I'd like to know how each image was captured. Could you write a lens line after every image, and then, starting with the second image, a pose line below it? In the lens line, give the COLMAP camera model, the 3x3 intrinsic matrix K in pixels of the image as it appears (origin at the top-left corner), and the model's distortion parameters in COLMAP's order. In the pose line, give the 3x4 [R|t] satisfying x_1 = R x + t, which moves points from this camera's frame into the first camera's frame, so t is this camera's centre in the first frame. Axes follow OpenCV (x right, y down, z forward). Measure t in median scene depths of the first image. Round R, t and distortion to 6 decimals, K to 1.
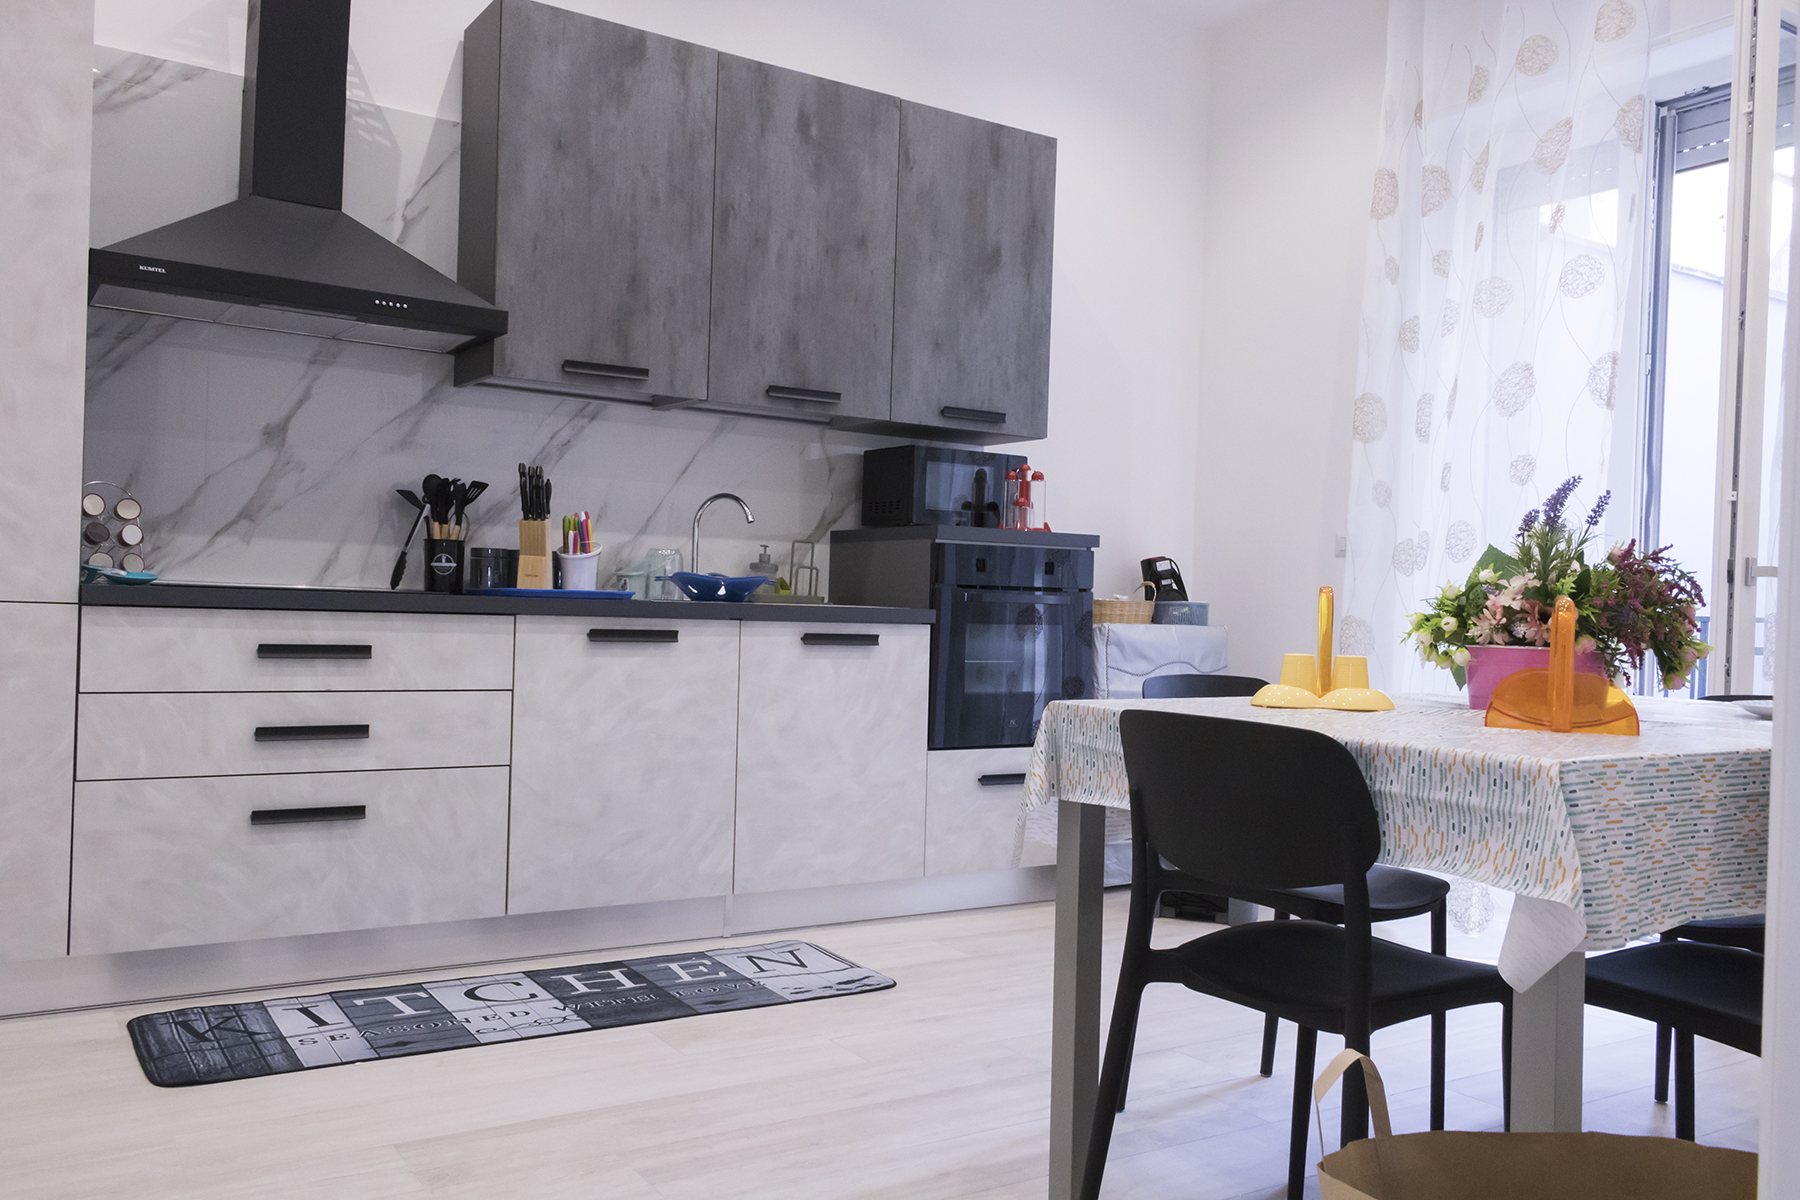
lens RADIAL K [[1444.7, 0, 887.6], [0, 1444.7, 616.2], [0, 0, 1]] dist [0.010910, 0.006549]
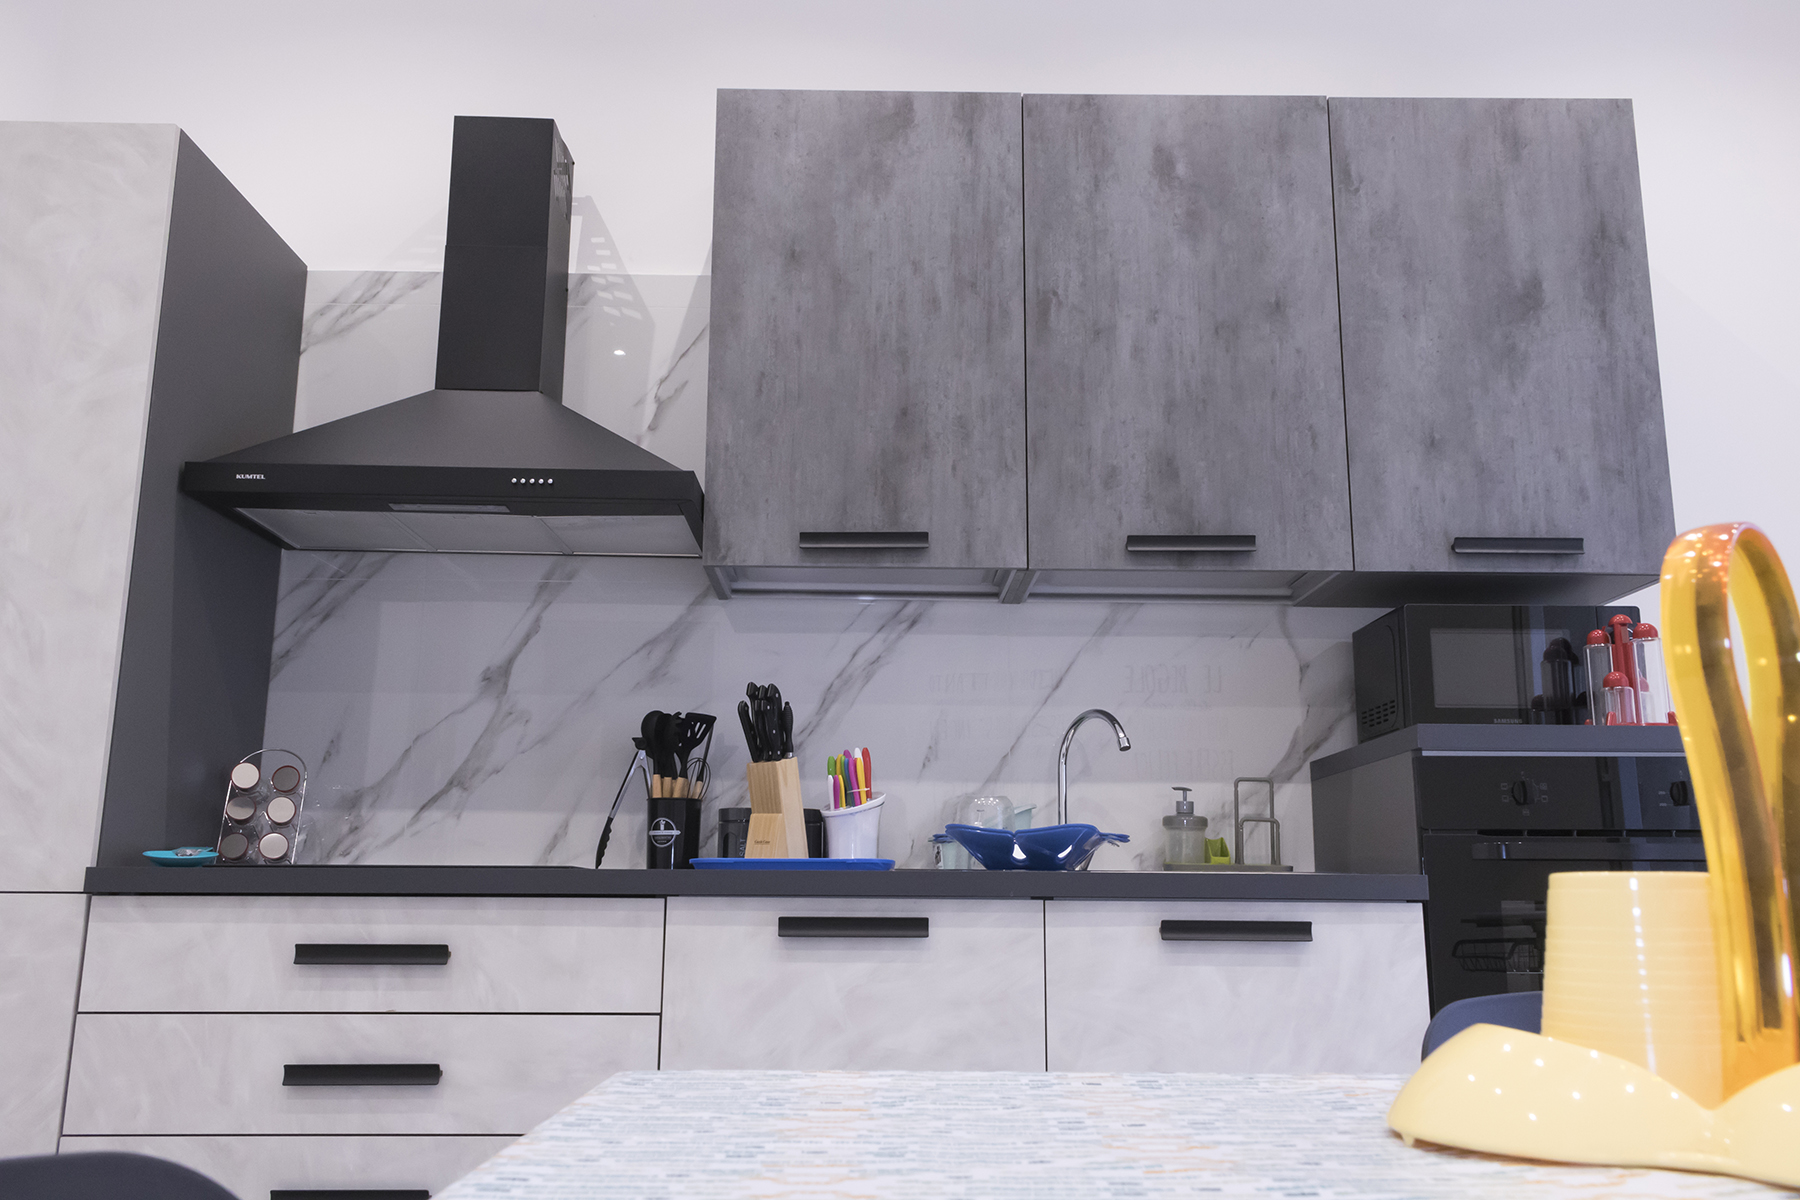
lens RADIAL K [[1444.7, 0, 891.4], [0, 1444.7, 619.7], [0, 0, 1]] dist [0.010910, 0.006549]
pose [[0.843751, -0.131226, -0.520445, 0.173484], [0.015628, 0.975247, -0.220564, 0.020764], [0.536507, 0.177967, 0.824917, 0.436732]]
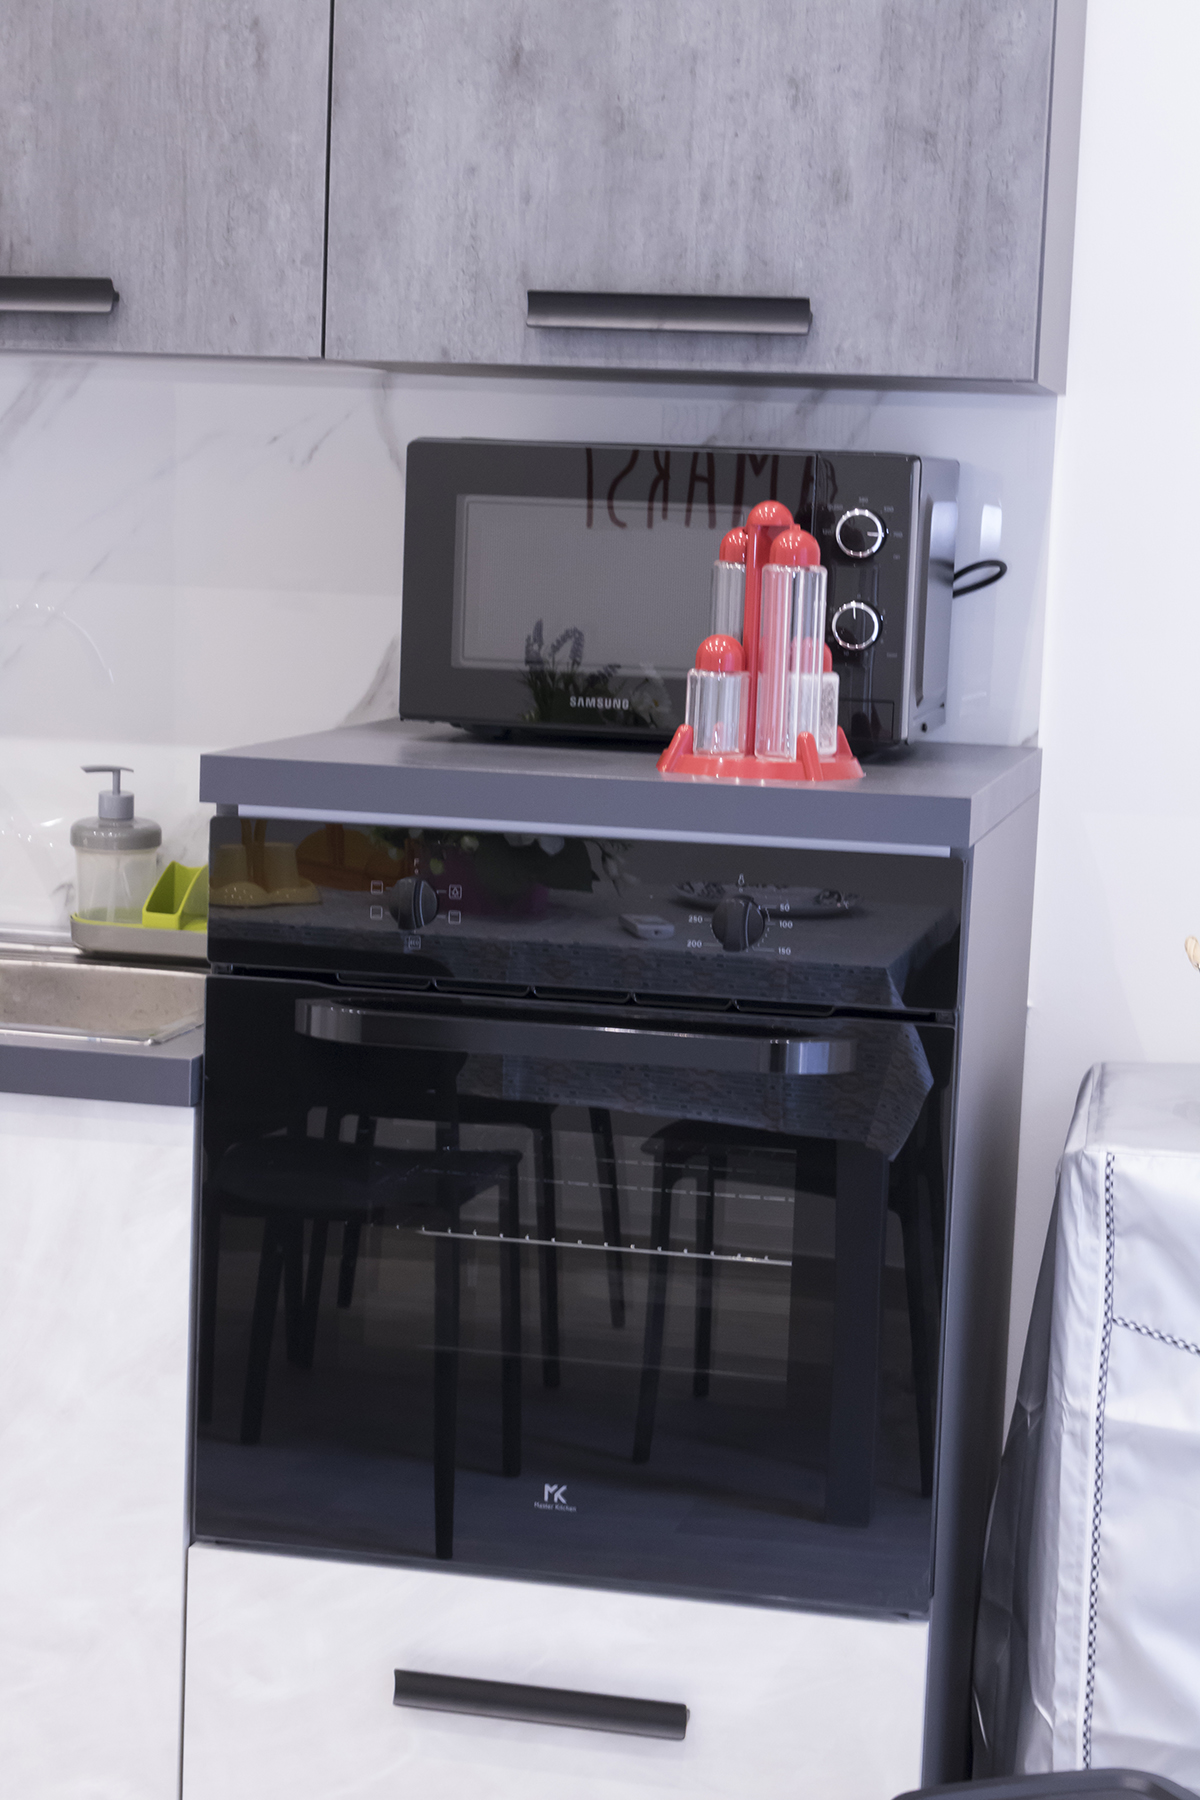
lens RADIAL K [[3221.6, 0, 608.3], [0, 3221.6, 909.2], [0, 0, 1]] dist [0.001299, 0.000000]
pose [[0.704089, 0.086184, -0.704863, 0.559784], [-0.022993, 0.994854, 0.098674, -0.102923], [0.709740, -0.053269, 0.702447, 0.664121]]
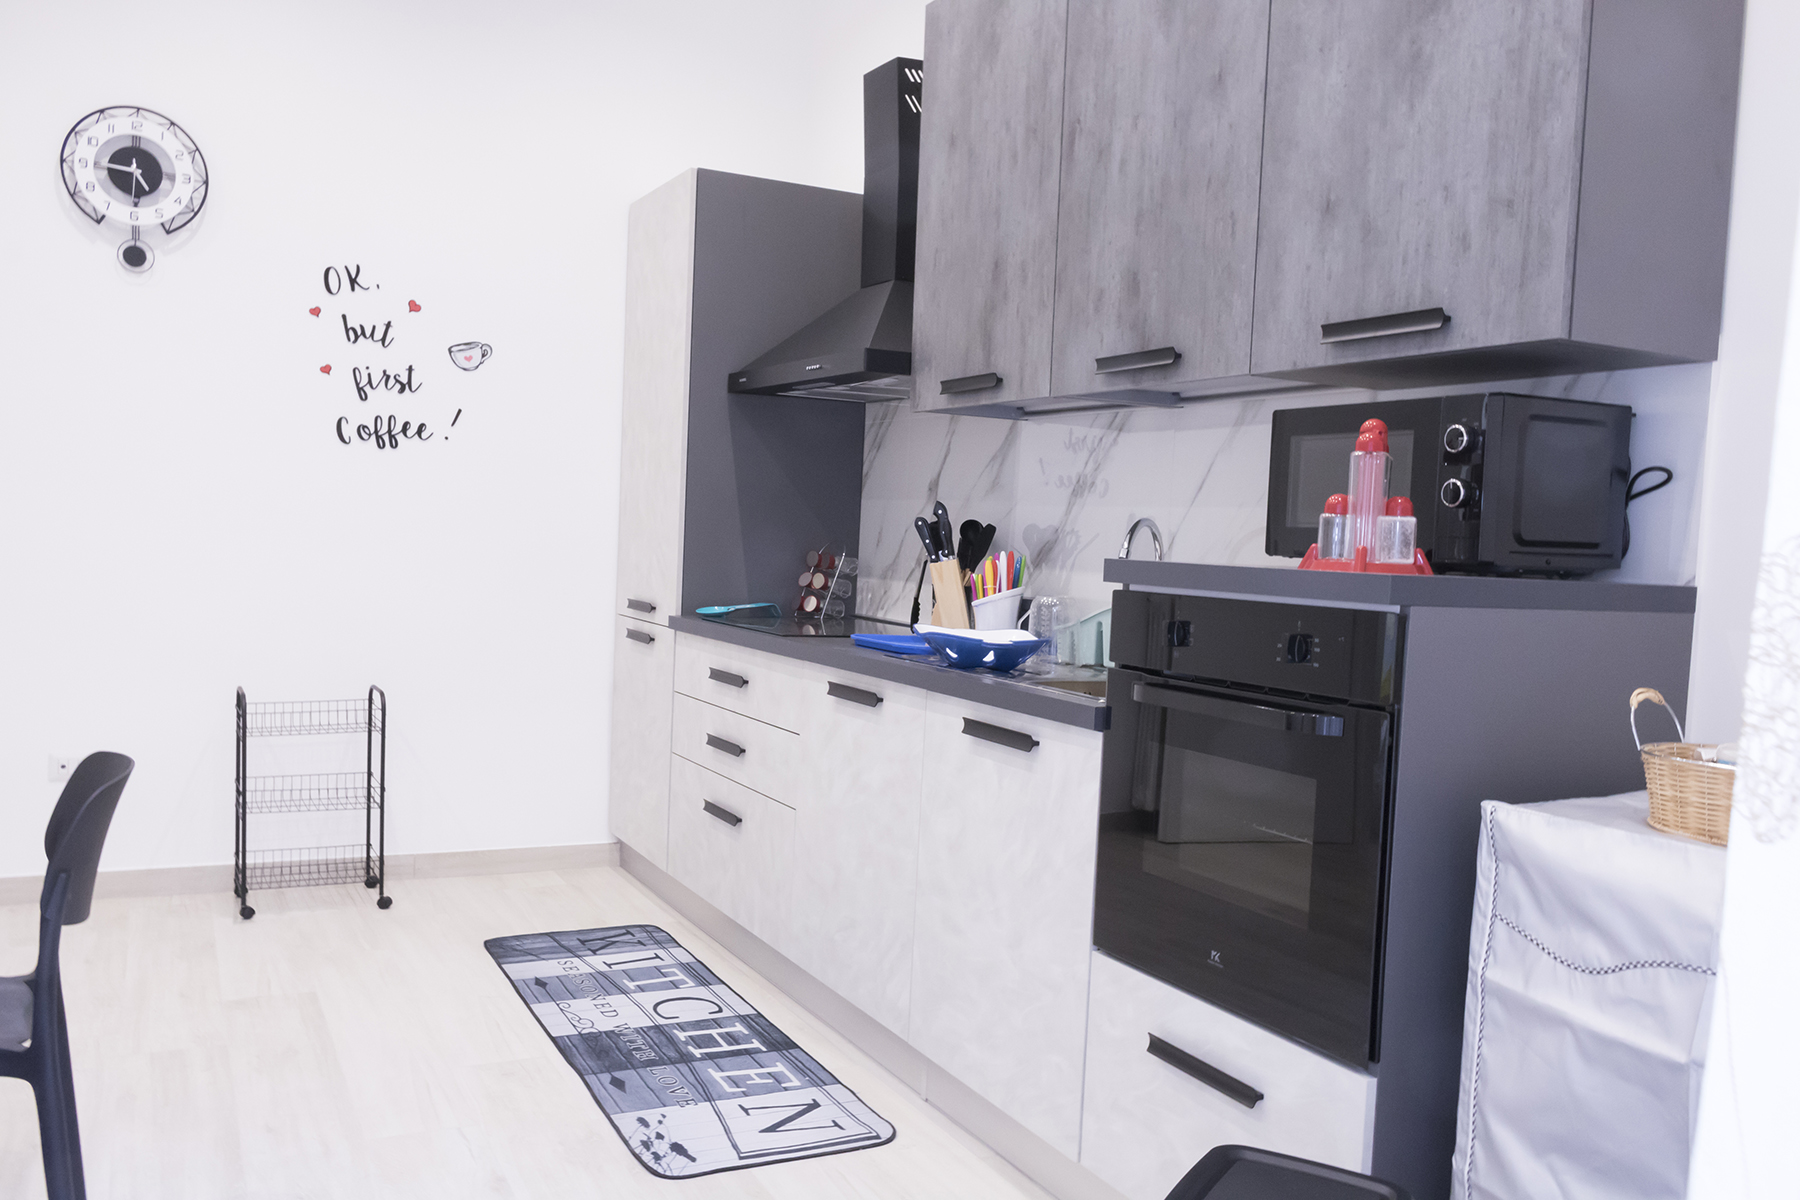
lens RADIAL K [[1444.7, 0, 898.7], [0, 1444.7, 617.4], [0, 0, 1]] dist [0.010910, 0.006549]
pose [[-0.088838, 0.021120, -0.995822, 0.649919], [-0.057624, 0.997992, 0.026307, -0.053559], [0.994378, 0.059720, -0.087443, 1.035555]]
